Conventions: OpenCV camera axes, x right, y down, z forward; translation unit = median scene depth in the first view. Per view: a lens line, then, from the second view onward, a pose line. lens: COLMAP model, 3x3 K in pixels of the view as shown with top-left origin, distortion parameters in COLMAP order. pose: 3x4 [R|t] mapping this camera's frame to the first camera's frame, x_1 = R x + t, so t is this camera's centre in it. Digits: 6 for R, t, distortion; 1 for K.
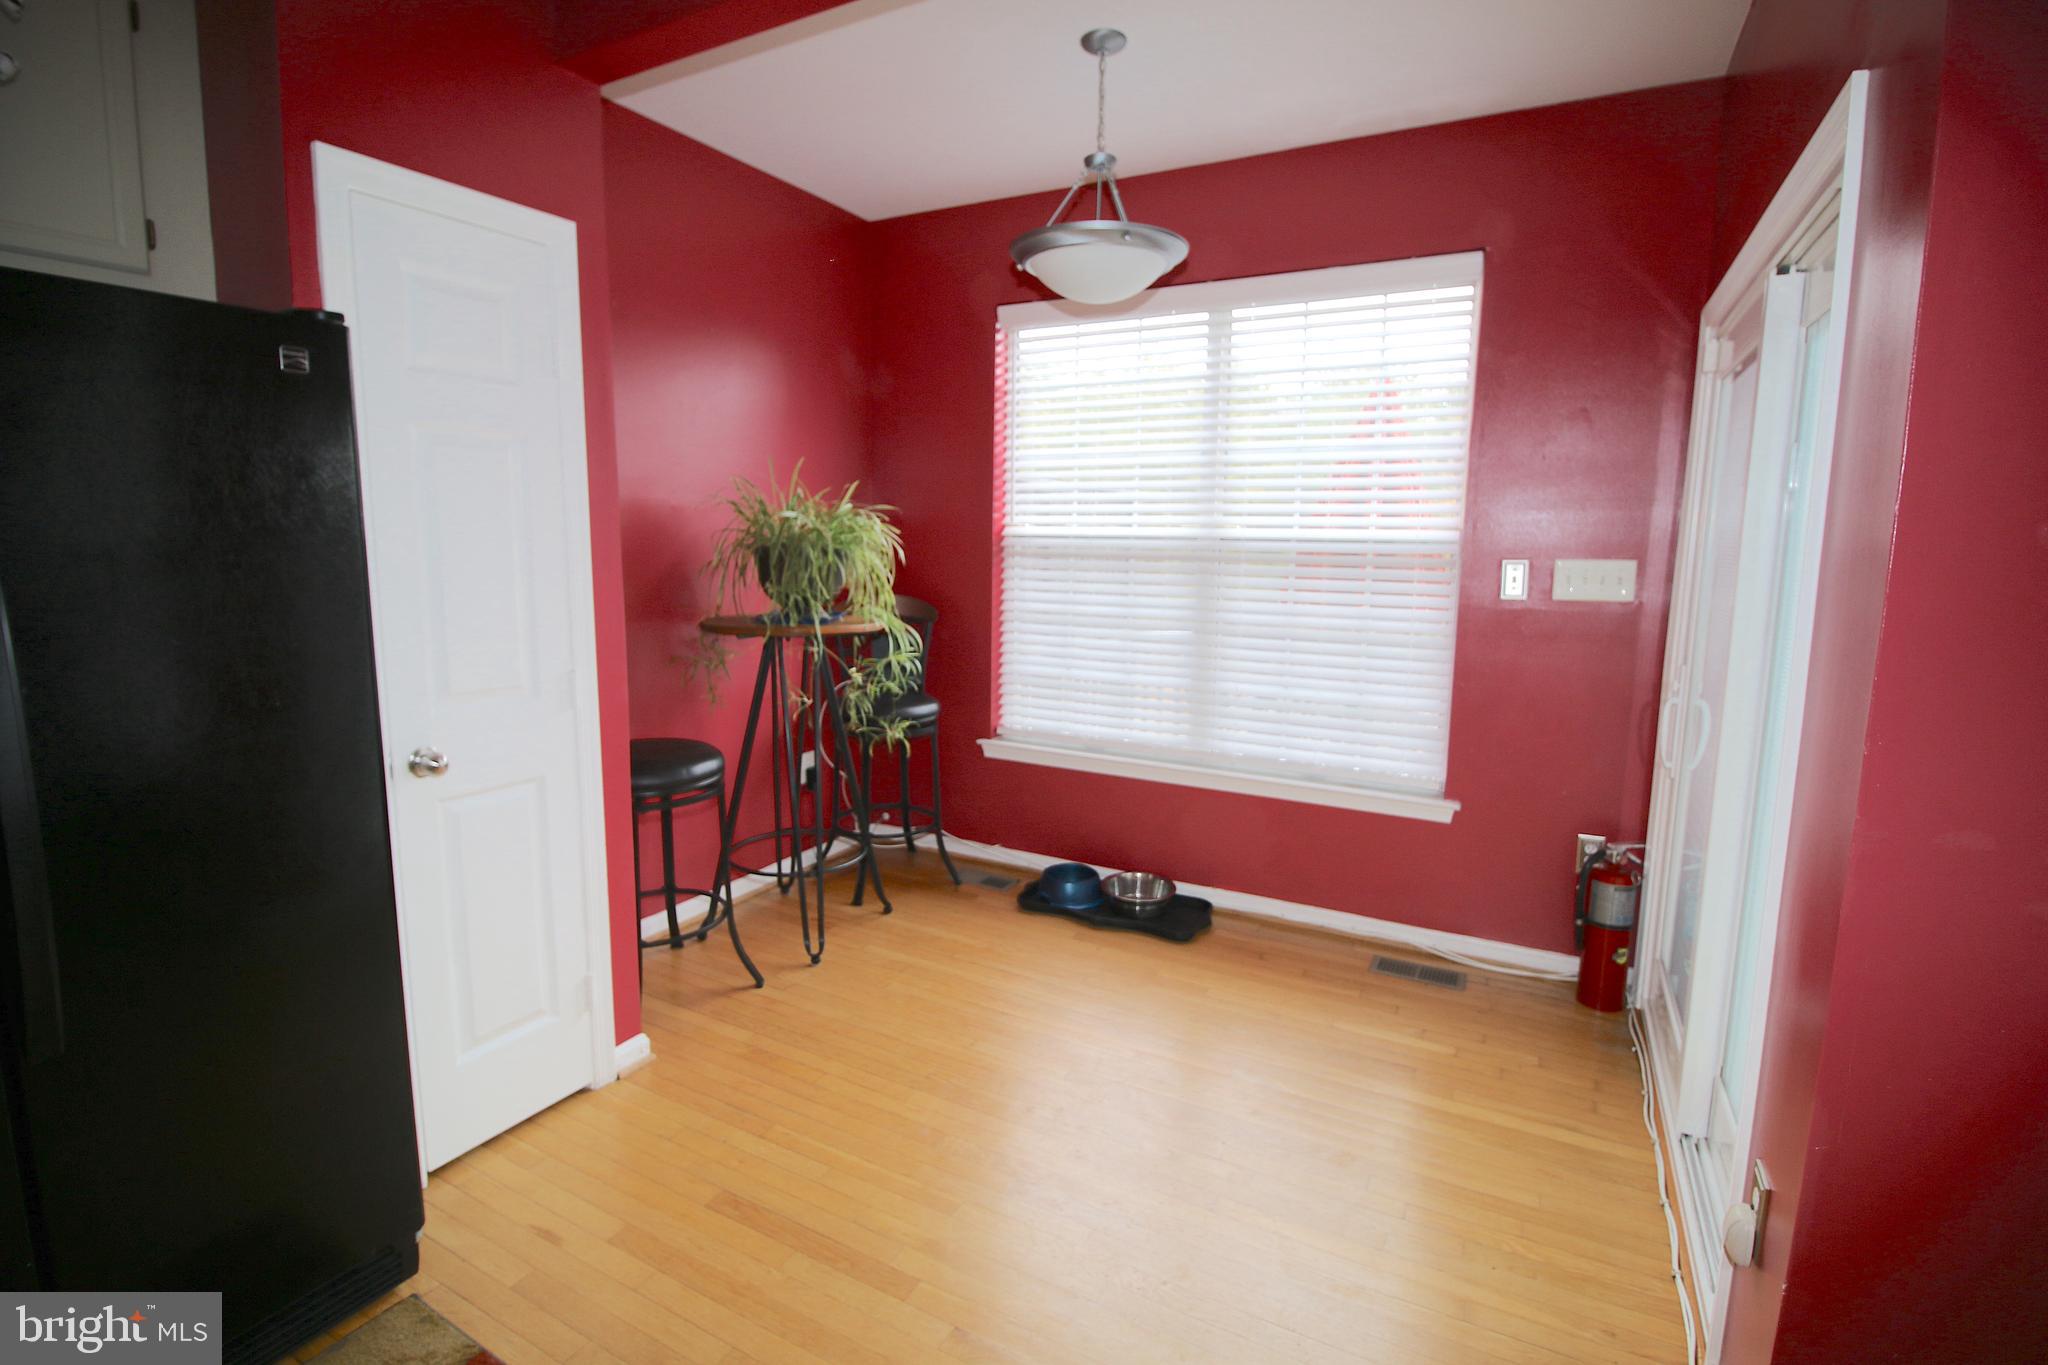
lens RADIAL K [[941.2, 0, 1027.5], [0, 941.2, 666.1], [0, 0, 1]] dist [0.000940, -0.014608]
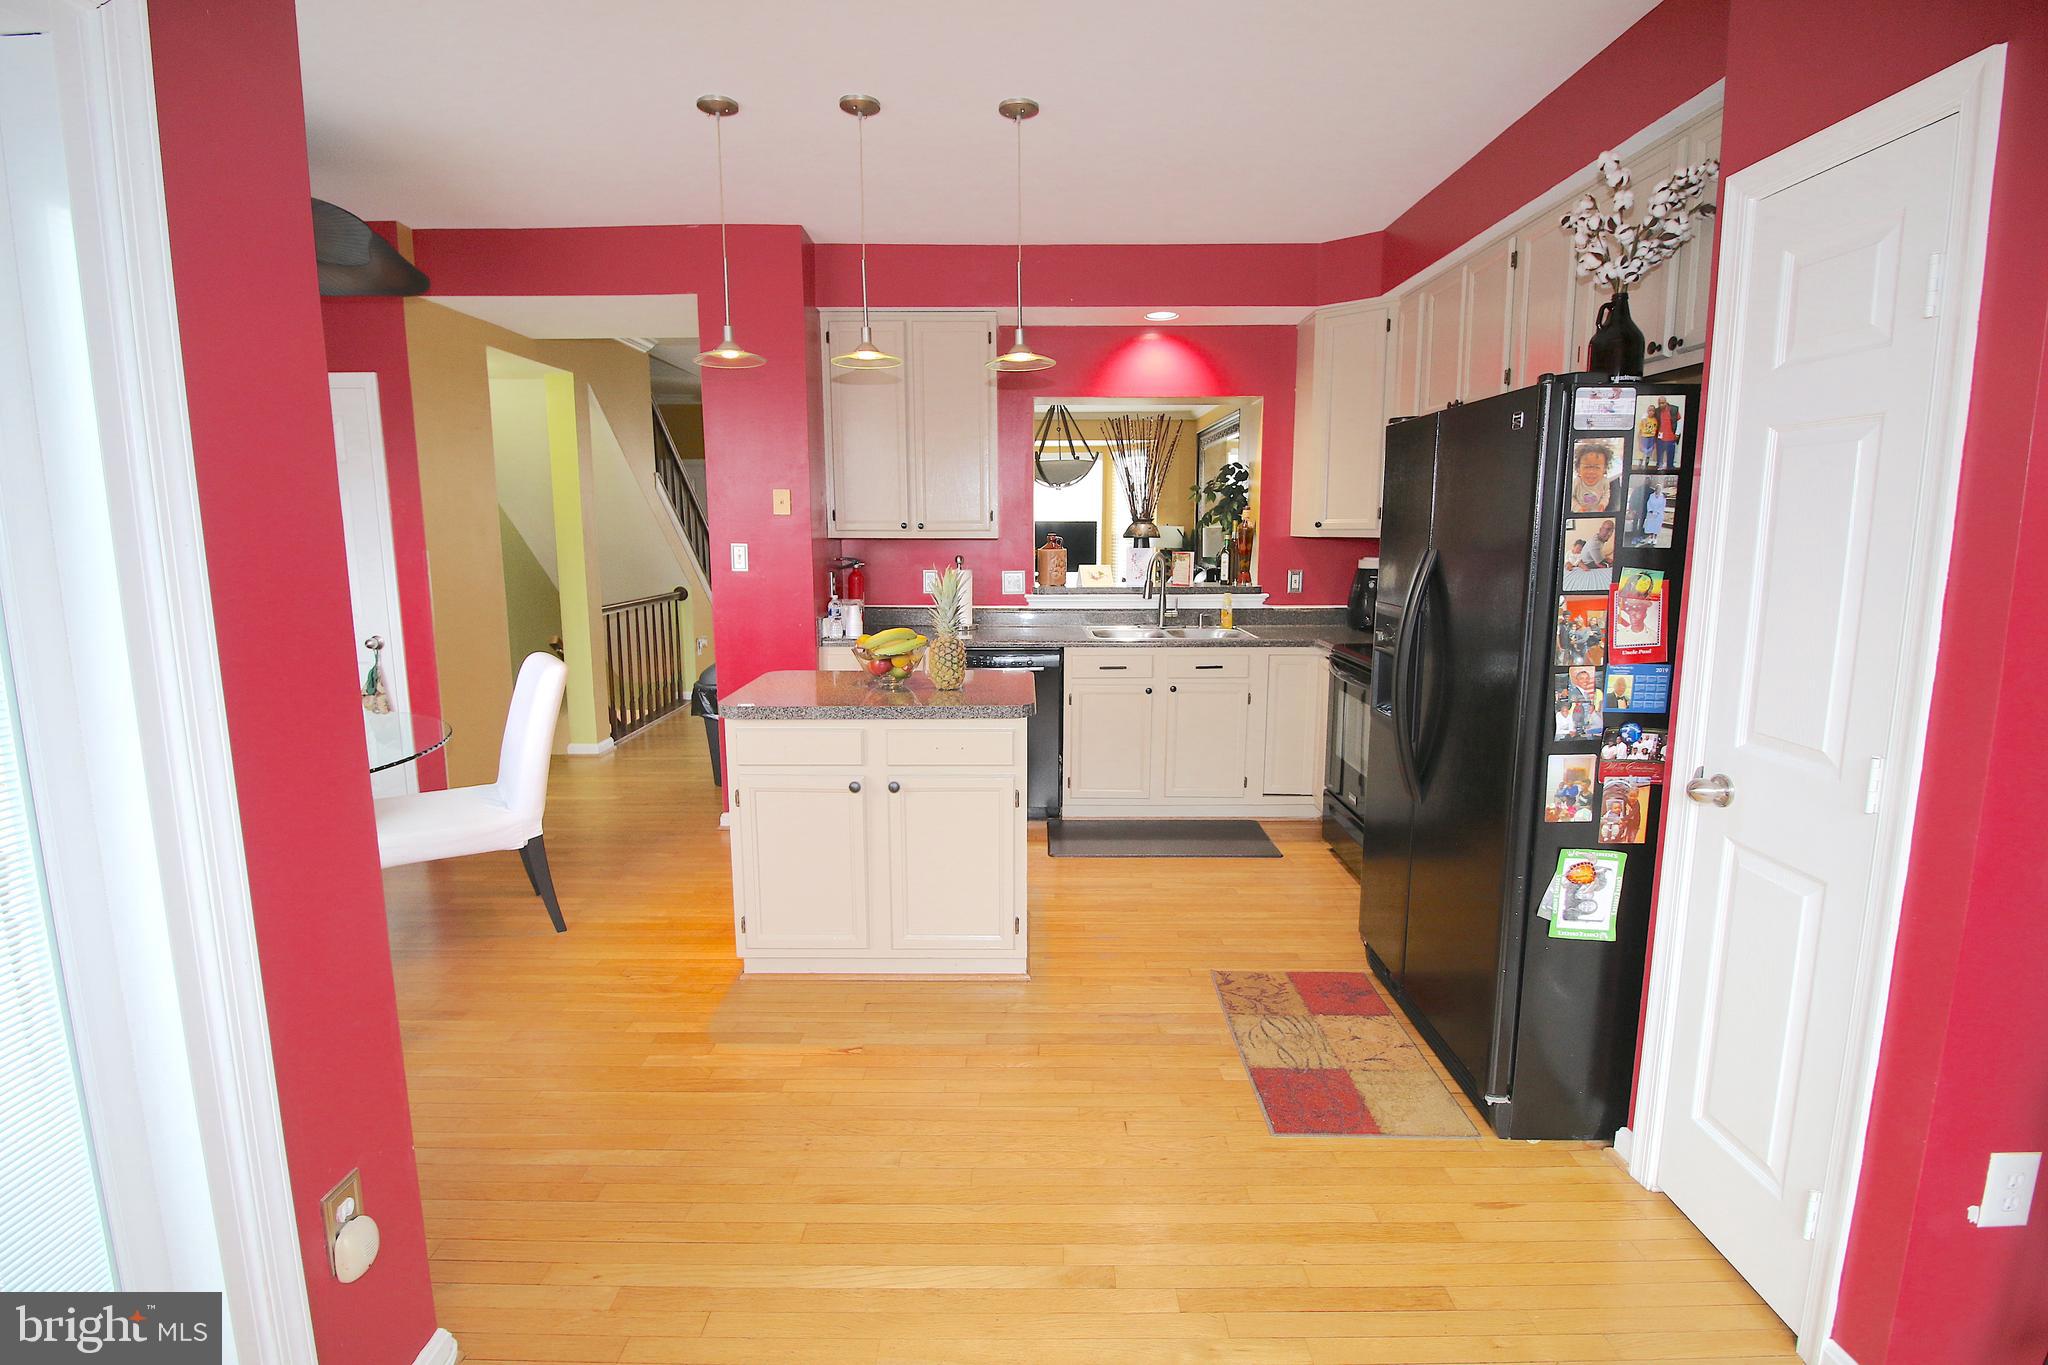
lens RADIAL K [[941.2, 0, 1027.5], [0, 941.2, 666.1], [0, 0, 1]] dist [0.000940, -0.014608]
pose [[-0.880883, 0.058579, -0.469695, 0.248449], [-0.074225, 0.962941, 0.259299, -0.129657], [0.467477, 0.263276, -0.843890, 0.879927]]
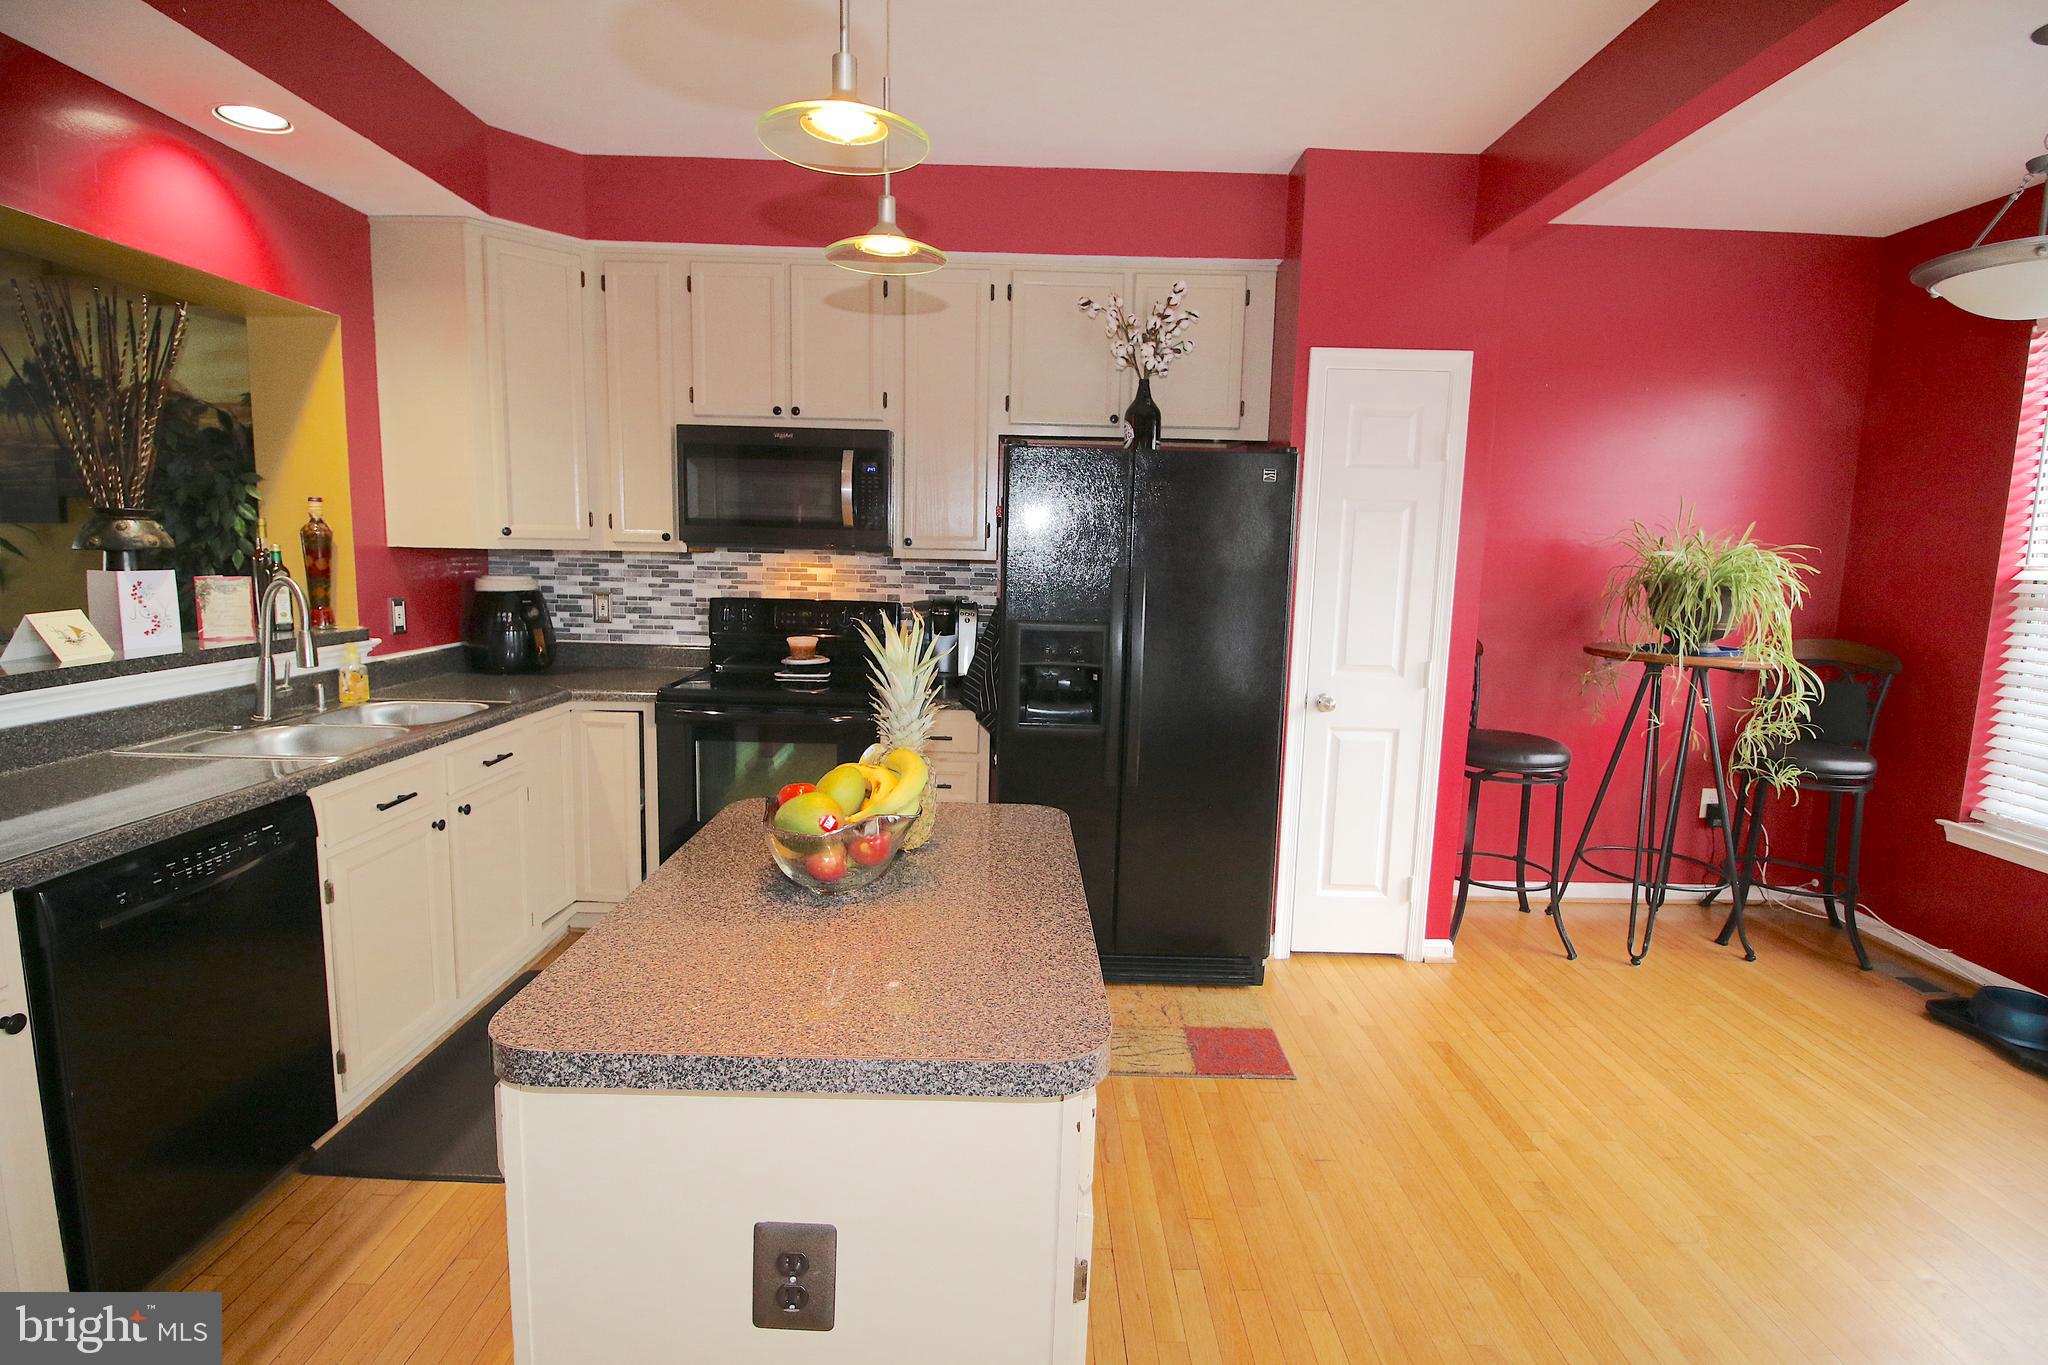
lens RADIAL K [[941.2, 0, 1027.5], [0, 941.2, 666.1], [0, 0, 1]] dist [0.000940, -0.014608]
pose [[0.482094, 0.107190, -0.869538, 0.330342], [-0.137059, 0.989495, 0.045988, 0.020456], [0.865332, 0.097007, 0.491721, -0.167218]]
